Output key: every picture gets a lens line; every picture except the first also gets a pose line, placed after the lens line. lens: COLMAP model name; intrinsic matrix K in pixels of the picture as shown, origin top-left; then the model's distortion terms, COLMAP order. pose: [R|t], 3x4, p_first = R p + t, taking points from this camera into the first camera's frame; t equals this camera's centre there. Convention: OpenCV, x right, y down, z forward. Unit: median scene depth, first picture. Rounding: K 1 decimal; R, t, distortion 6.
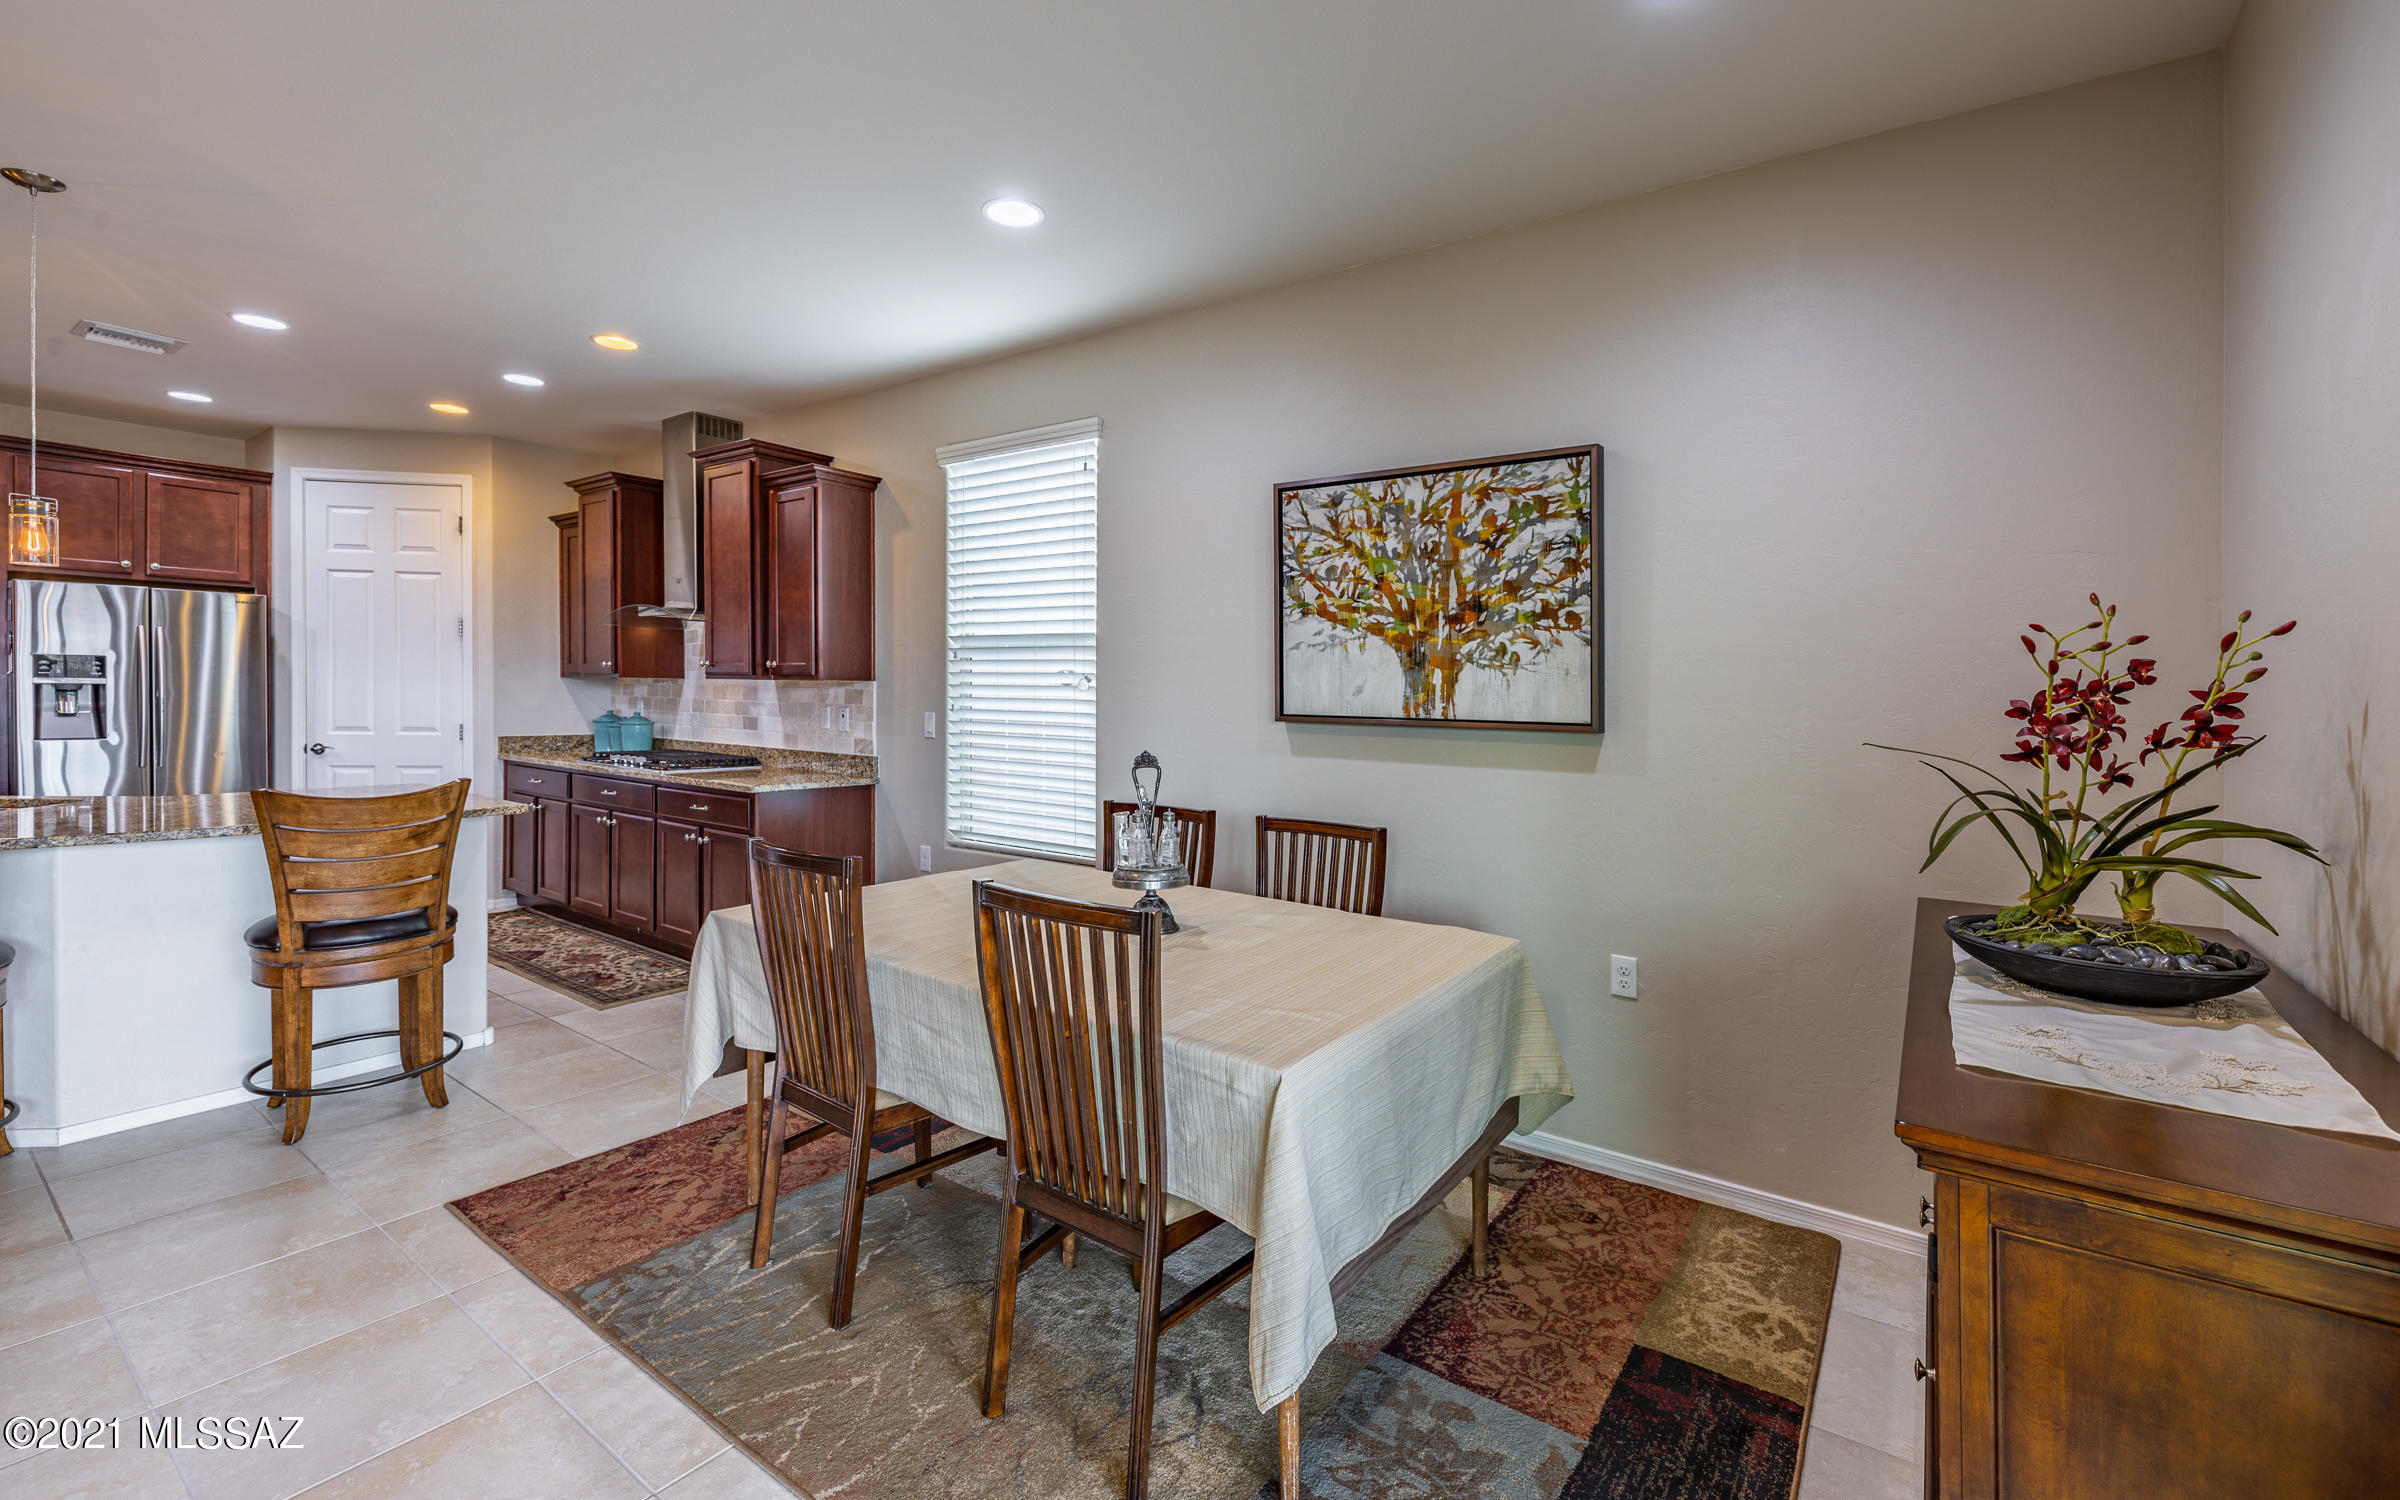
lens RADIAL K [[1027.7, 0, 1205.3], [0, 1027.7, 685.9], [0, 0, 1]] dist [-0.002521, 0.000799]
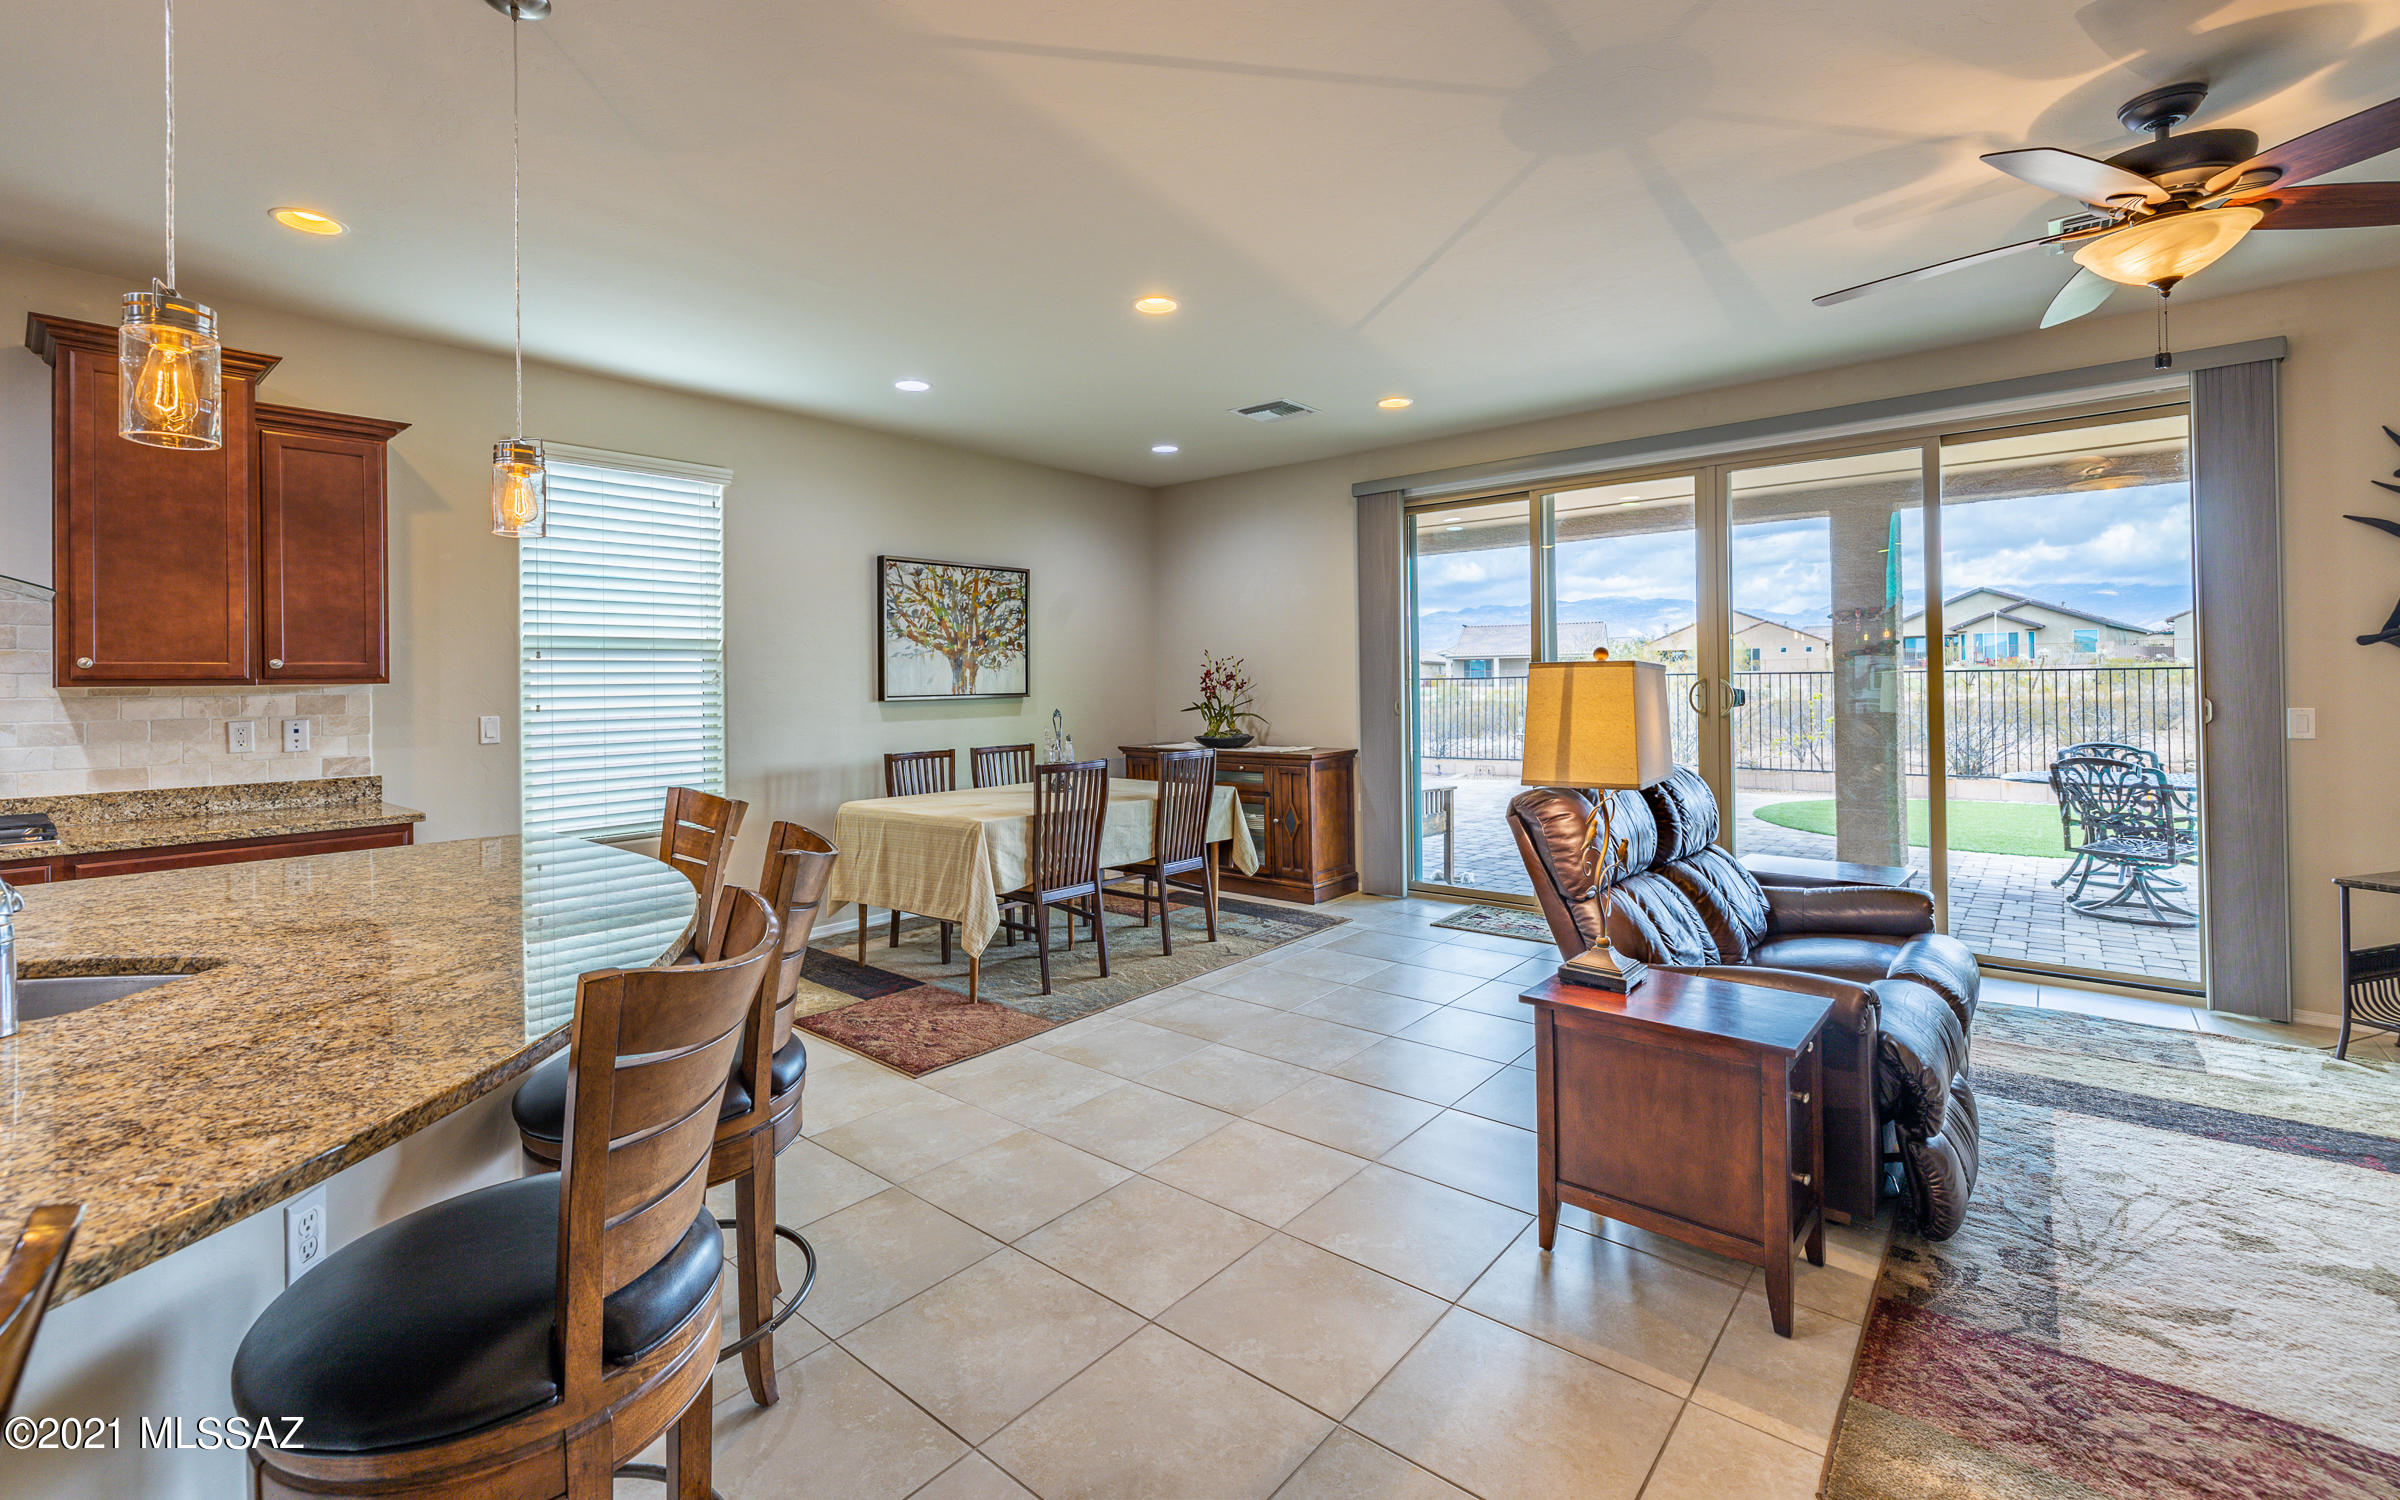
lens RADIAL K [[1027.7, 0, 1175.4], [0, 1027.7, 662.5], [0, 0, 1]] dist [-0.002521, 0.000799]
pose [[0.080750, 0.001898, 0.996733, -1.159509], [0.012672, 0.999915, -0.002931, -0.012152], [-0.996654, 0.012867, 0.080719, 0.314175]]
